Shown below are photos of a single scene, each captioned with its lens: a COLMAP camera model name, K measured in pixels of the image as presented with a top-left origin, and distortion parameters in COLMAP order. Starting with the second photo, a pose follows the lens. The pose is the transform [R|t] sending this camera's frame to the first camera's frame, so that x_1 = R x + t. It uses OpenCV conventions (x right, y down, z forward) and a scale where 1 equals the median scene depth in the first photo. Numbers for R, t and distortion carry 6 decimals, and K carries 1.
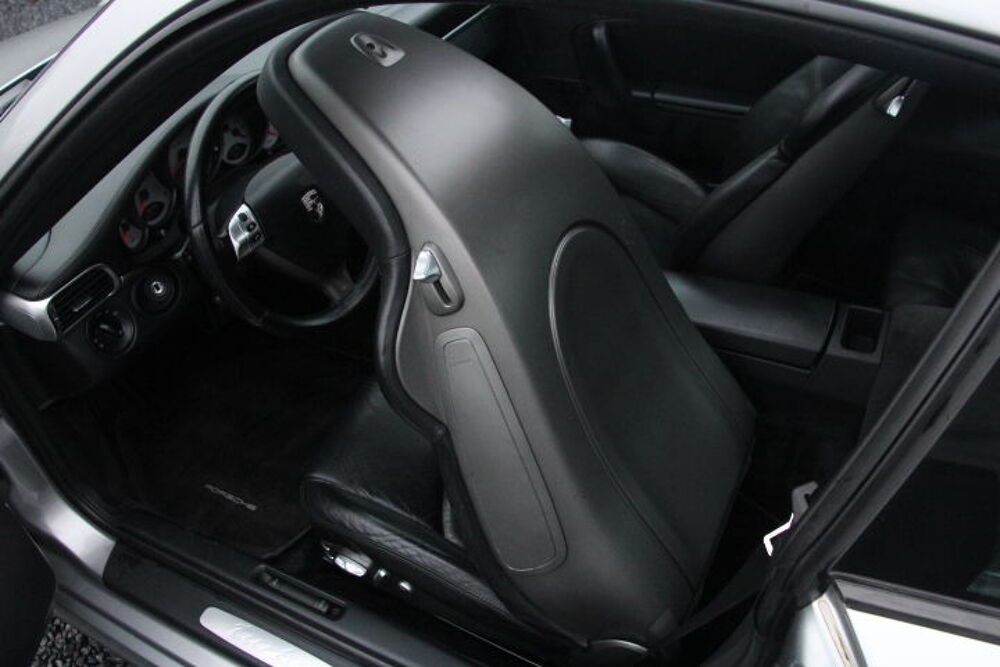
lens RADIAL K [[825.7, 0, 501.7], [0, 825.7, 355.0], [0, 0, 1]] dist [-0.183855, 0.111590]
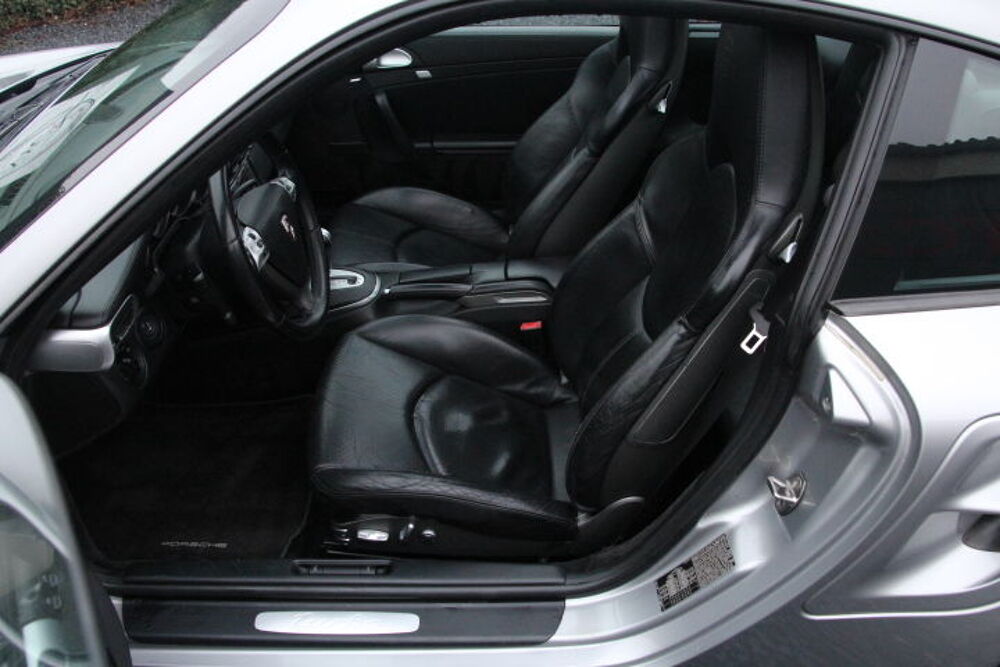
lens RADIAL K [[825.7, 0, 501.7], [0, 825.7, 355.0], [0, 0, 1]] dist [-0.183855, 0.111590]
pose [[0.879530, -0.206188, 0.428852, -0.482300], [0.260730, 0.962734, -0.071855, 0.152045], [-0.398054, 0.175013, 0.900513, -0.141170]]
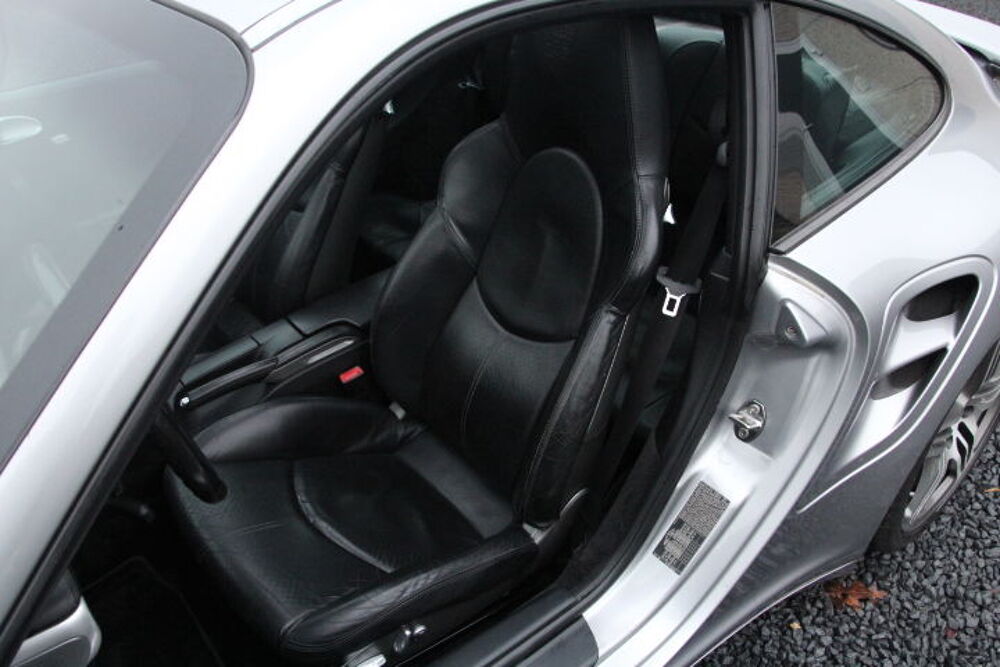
lens RADIAL K [[825.7, 0, 501.7], [0, 825.7, 355.0], [0, 0, 1]] dist [-0.183855, 0.111590]
pose [[0.382304, -0.477554, 0.791067, -0.735668], [0.574975, 0.793117, 0.200920, -0.141807], [-0.723359, 0.378031, 0.577793, 0.198869]]
